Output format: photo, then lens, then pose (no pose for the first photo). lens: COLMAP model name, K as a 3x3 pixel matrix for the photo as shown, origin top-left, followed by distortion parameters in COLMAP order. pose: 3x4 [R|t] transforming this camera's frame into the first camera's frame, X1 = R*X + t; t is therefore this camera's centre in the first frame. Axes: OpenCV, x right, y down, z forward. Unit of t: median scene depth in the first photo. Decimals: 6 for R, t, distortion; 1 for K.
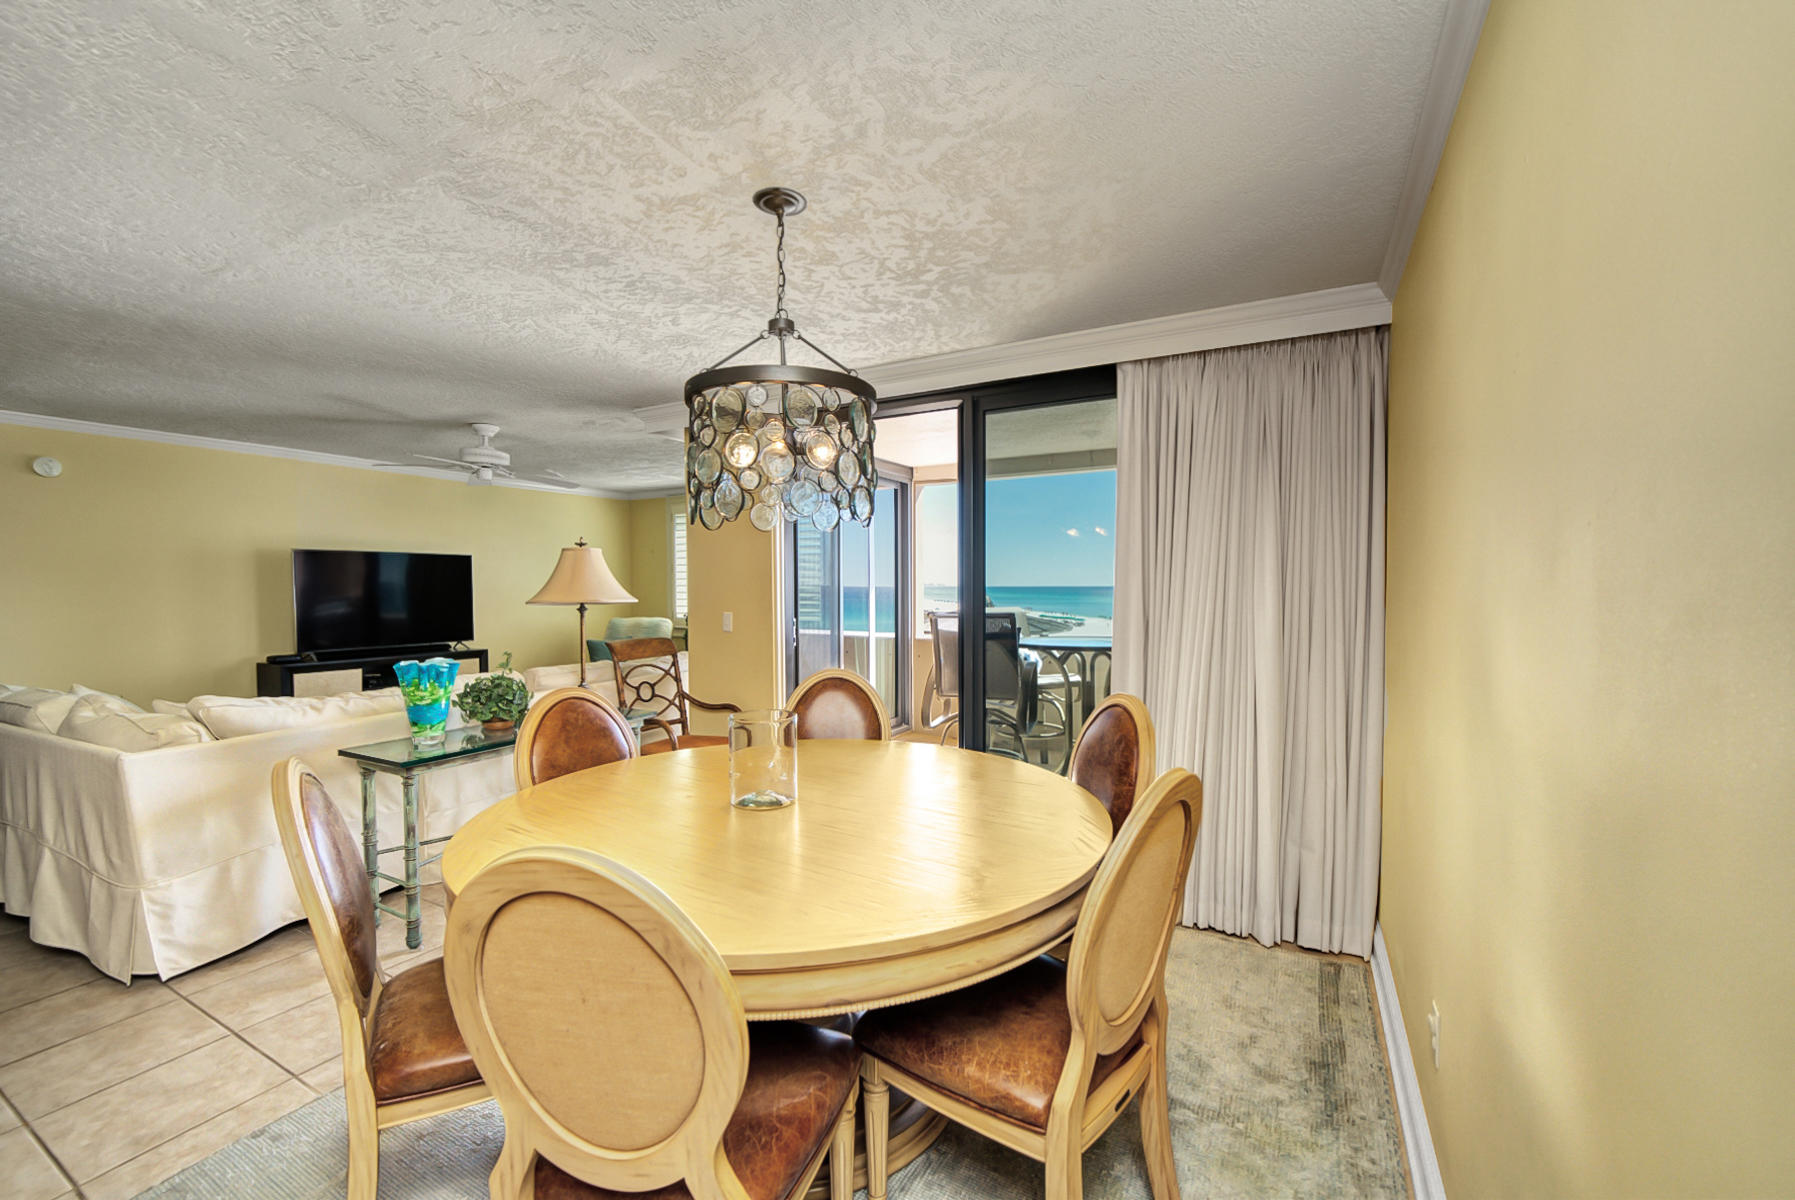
lens RADIAL K [[715.0, 0, 897.5], [0, 715.0, 605.3], [0, 0, 1]] dist [-0.008007, 0.002697]
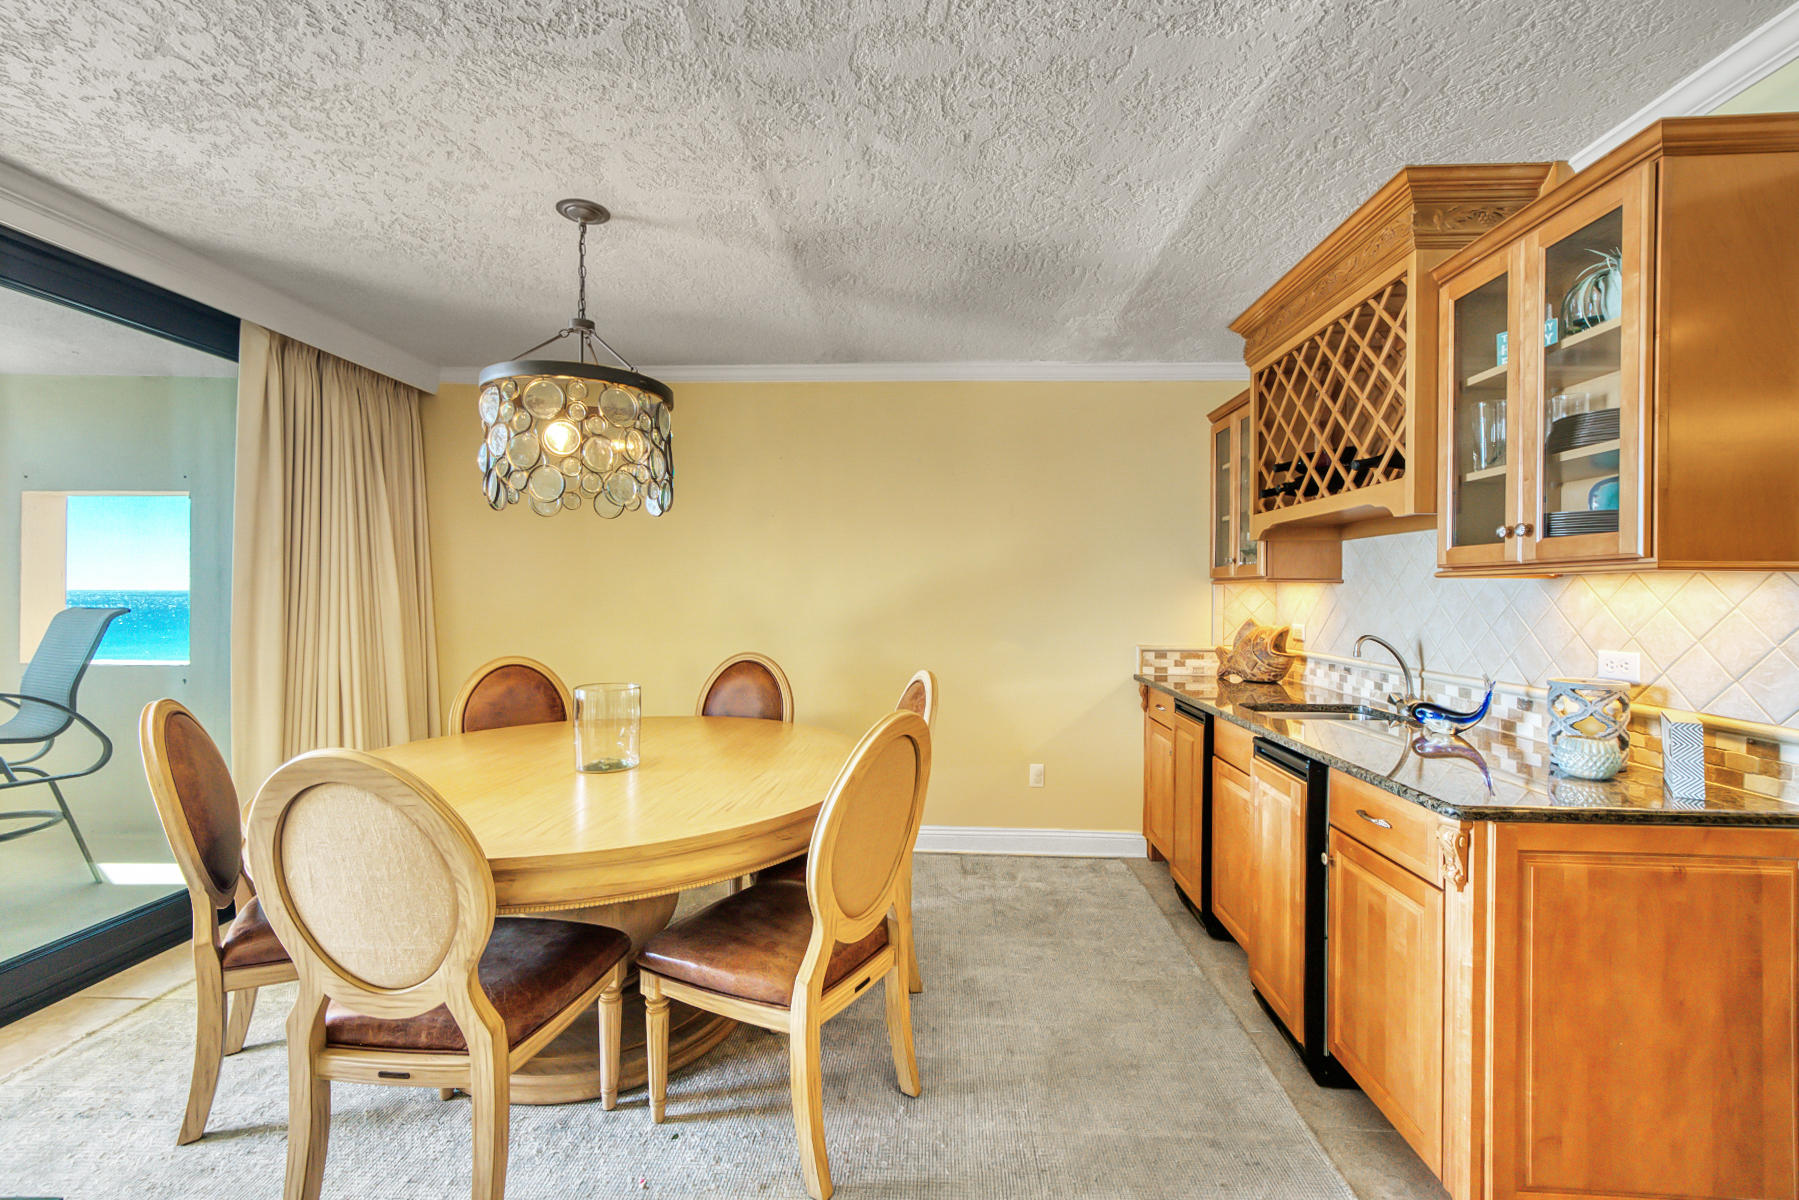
lens RADIAL K [[716.6, 0, 894.5], [0, 716.6, 592.6], [0, 0, 1]] dist [-0.008007, 0.002697]
pose [[-0.436881, -0.004616, 0.899507, -1.036691], [0.022912, 0.999605, 0.016258, 0.002699], [-0.899227, 0.027712, -0.436603, 0.818313]]
